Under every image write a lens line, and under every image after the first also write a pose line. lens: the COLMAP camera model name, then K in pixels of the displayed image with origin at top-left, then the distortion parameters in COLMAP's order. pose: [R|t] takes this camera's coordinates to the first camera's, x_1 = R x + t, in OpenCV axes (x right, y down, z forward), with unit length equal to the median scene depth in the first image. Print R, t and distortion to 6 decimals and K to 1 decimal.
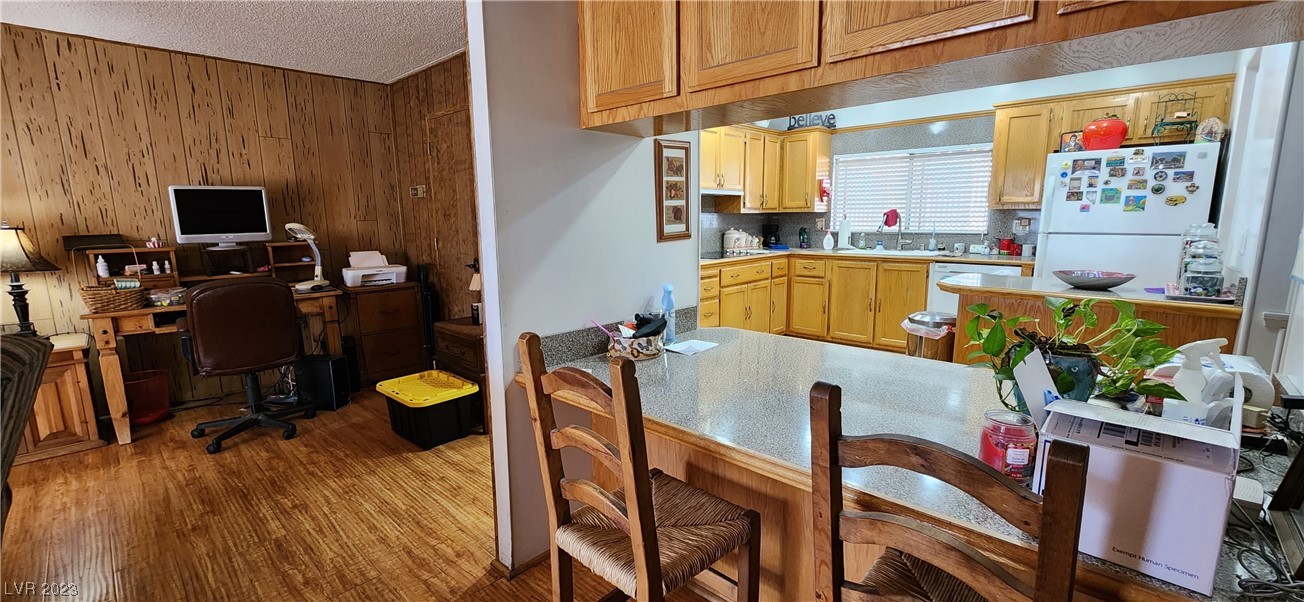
lens RADIAL K [[532.8, 0, 649.7], [0, 532.8, 305.4], [0, 0, 1]] dist [0.006124, -0.004427]
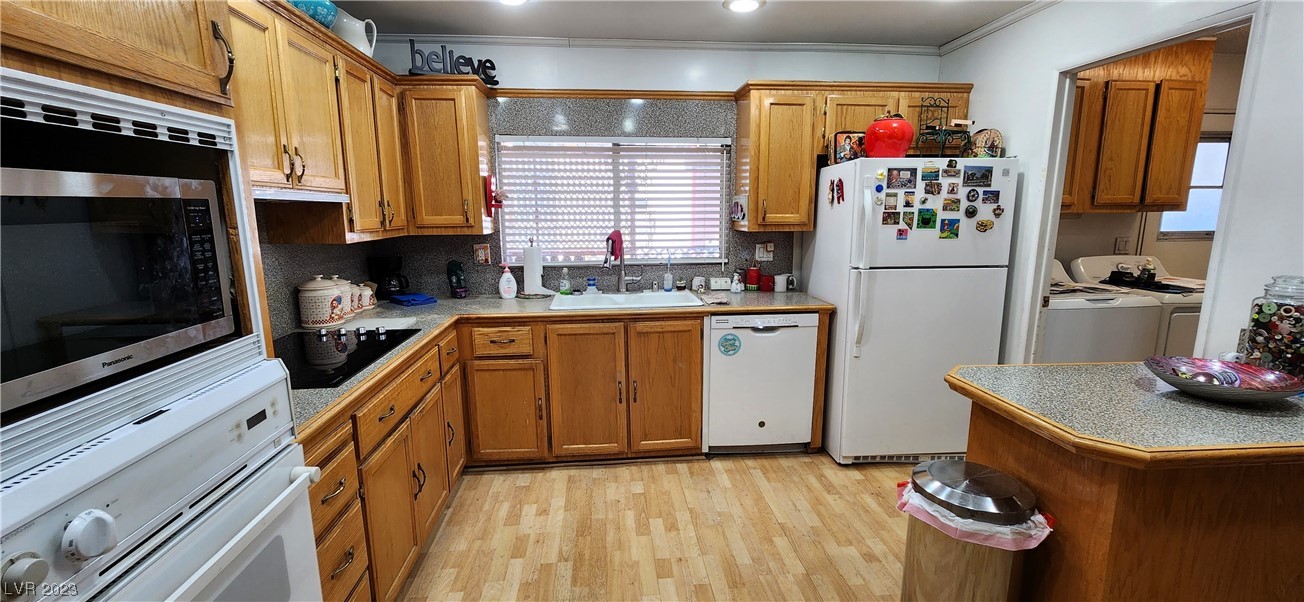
lens RADIAL K [[532.8, 0, 649.7], [0, 532.8, 305.4], [0, 0, 1]] dist [0.006124, -0.004427]
pose [[0.664337, -0.125253, 0.736864, 0.010764], [0.123988, 0.990668, 0.056611, -0.136776], [-0.737078, 0.053754, 0.673667, 0.614072]]
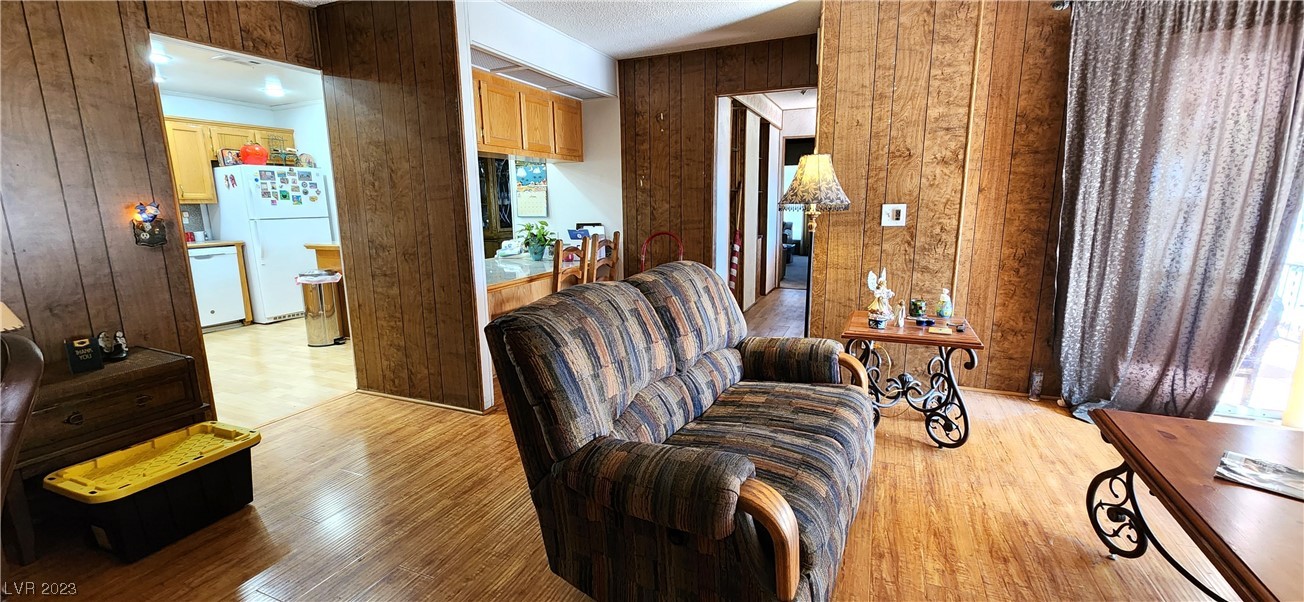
lens RADIAL K [[532.5, 0, 647.2], [0, 532.5, 301.9], [0, 0, 1]] dist [0.000867, -0.000301]
pose [[-0.333220, -0.161692, 0.928881, -0.841691], [0.175463, 0.957341, 0.229590, -0.056222], [-0.926379, 0.239488, -0.290634, 0.411481]]
